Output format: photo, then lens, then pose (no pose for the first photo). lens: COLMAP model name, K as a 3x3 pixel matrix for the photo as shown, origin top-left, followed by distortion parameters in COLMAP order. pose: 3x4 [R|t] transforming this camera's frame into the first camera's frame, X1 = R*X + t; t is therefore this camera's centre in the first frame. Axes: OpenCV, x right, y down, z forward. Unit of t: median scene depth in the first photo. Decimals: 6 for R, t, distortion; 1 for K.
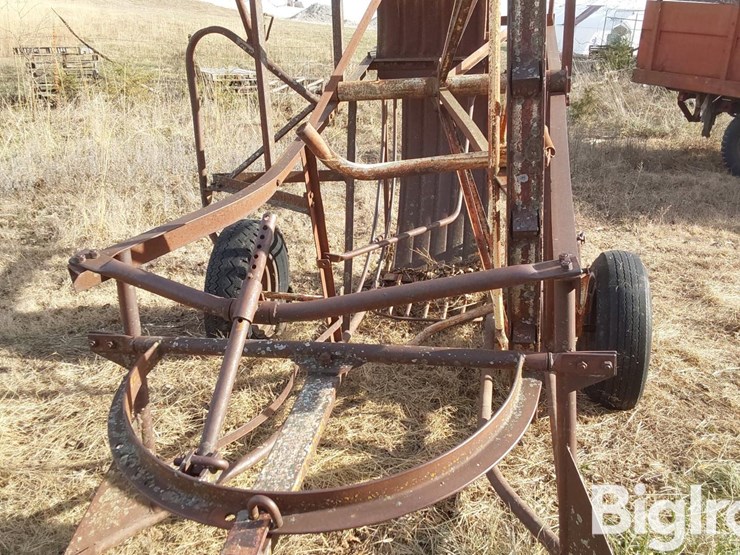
lens RADIAL K [[724.1, 0, 362.9], [0, 724.1, 277.8], [0, 0, 1]] dist [0.205331, -0.387032]
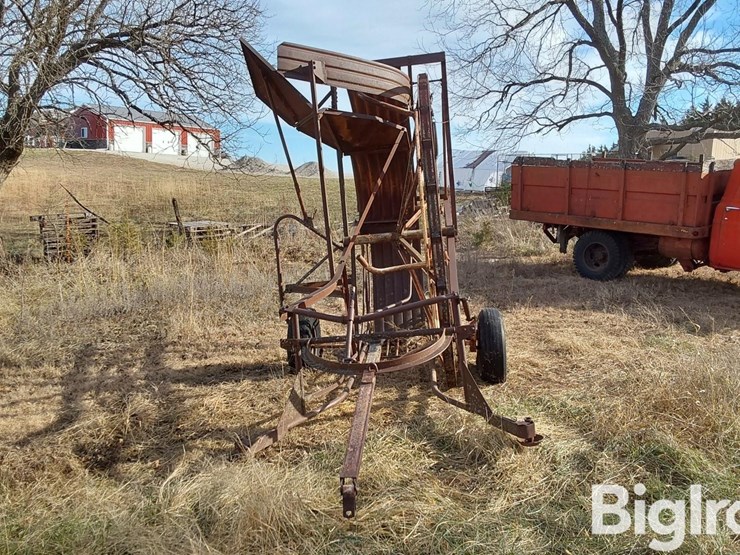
lens RADIAL K [[724.1, 0, 362.9], [0, 724.1, 277.8], [0, 0, 1]] dist [0.205331, -0.387032]
pose [[0.992745, -0.063578, 0.102059, -0.175189], [0.080712, 0.981490, -0.173677, 0.174174], [-0.089128, 0.180654, 0.979500, -0.831714]]
